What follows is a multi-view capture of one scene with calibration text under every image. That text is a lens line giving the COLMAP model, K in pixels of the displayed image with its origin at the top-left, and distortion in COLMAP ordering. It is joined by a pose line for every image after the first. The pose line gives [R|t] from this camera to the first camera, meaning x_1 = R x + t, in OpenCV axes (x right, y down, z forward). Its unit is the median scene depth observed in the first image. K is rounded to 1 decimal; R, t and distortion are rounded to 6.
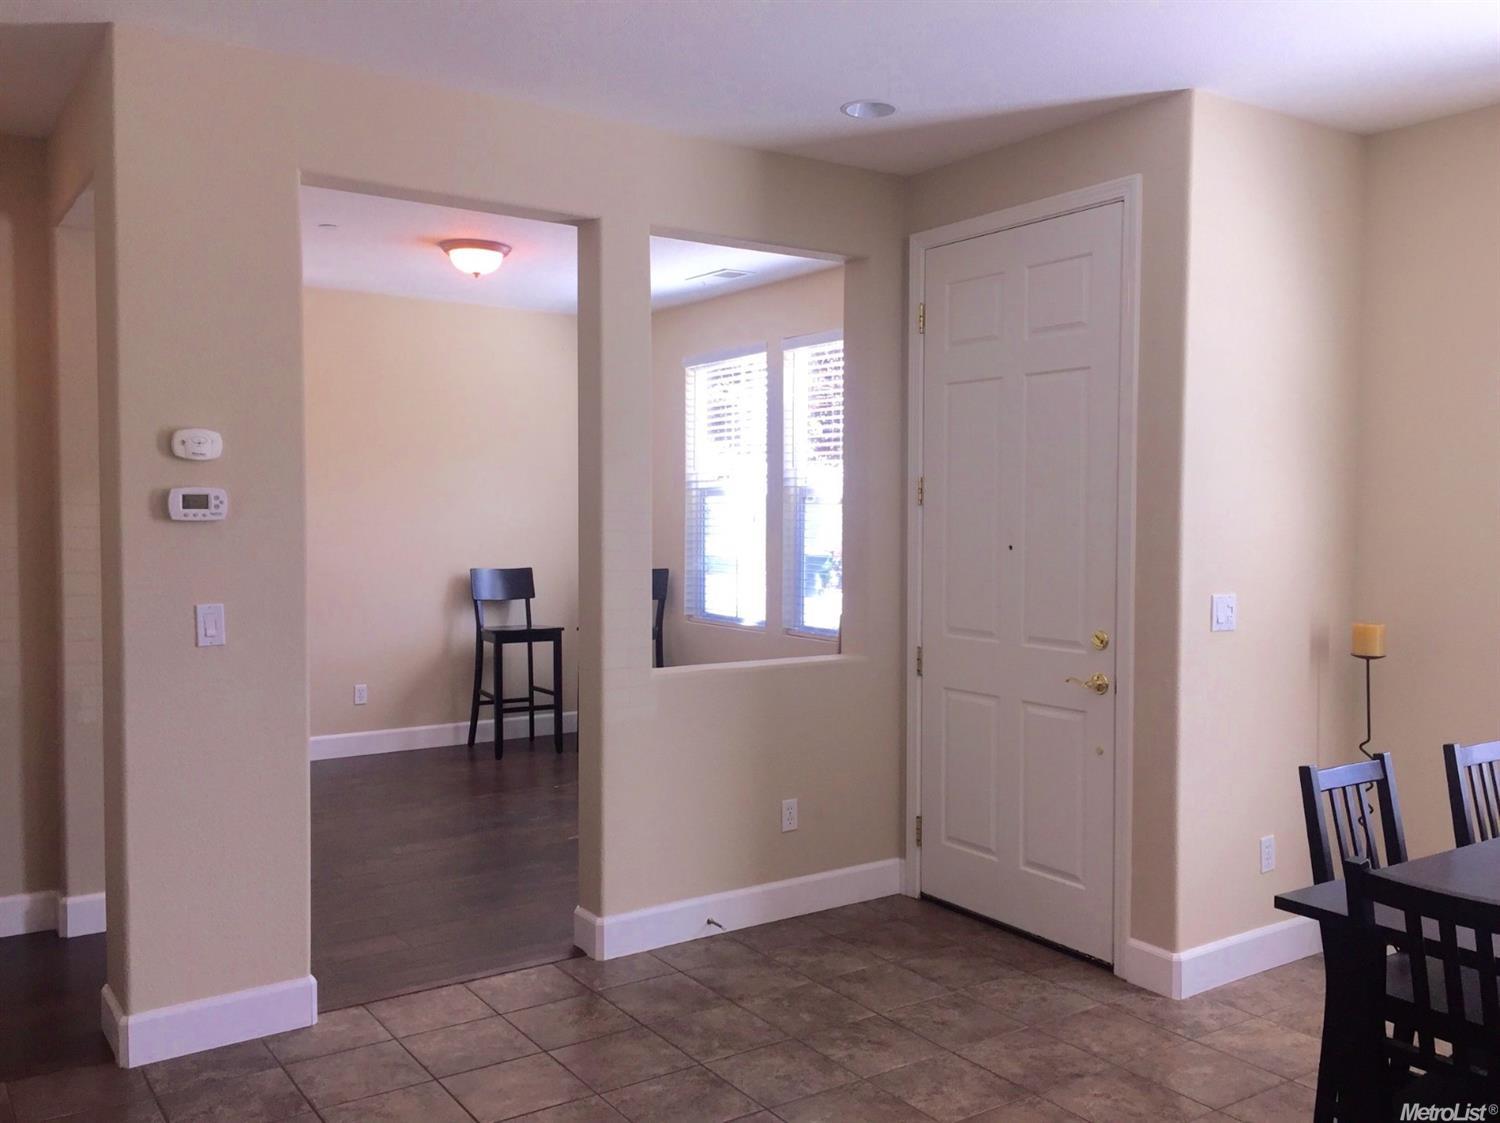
lens RADIAL K [[1290.3, 0, 739.1], [0, 1290.3, 553.7], [0, 0, 1]] dist [0.078539, -0.098306]
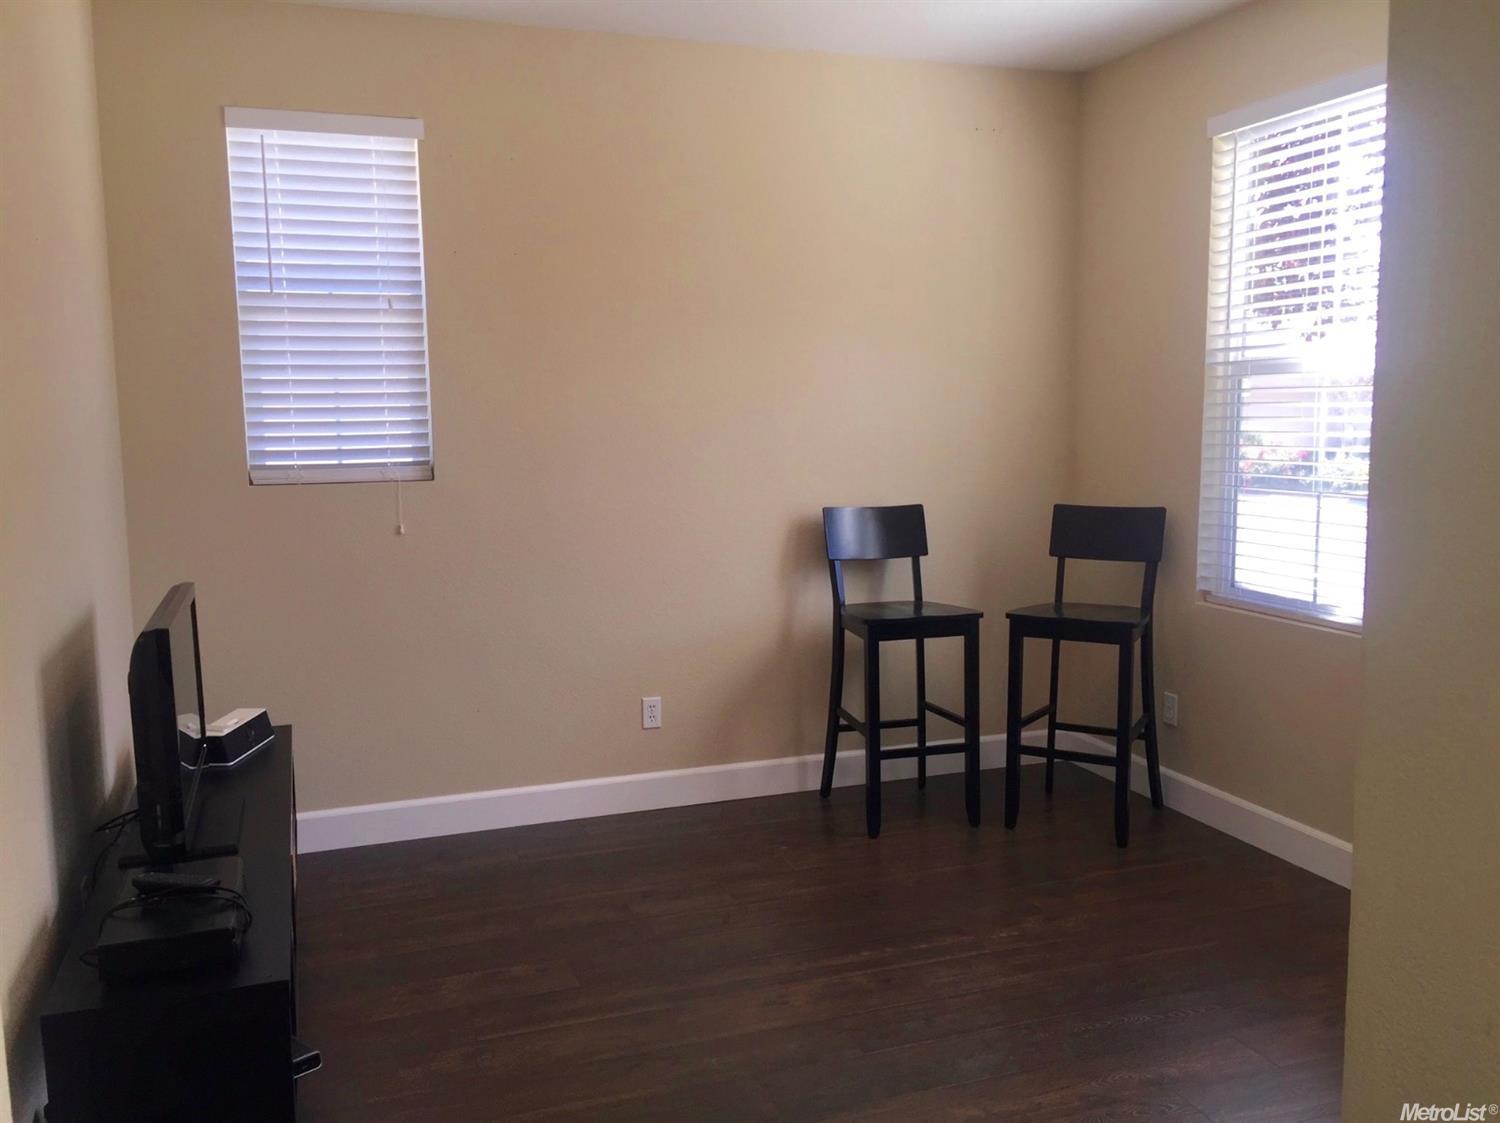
lens RADIAL K [[1290.3, 0, 743.0], [0, 1290.3, 555.9], [0, 0, 1]] dist [0.078539, -0.098306]
pose [[0.966064, 0.013591, -0.257945, -0.087470], [0.008171, 0.996507, 0.083107, -0.016323], [0.258173, -0.082394, 0.962579, 0.406004]]
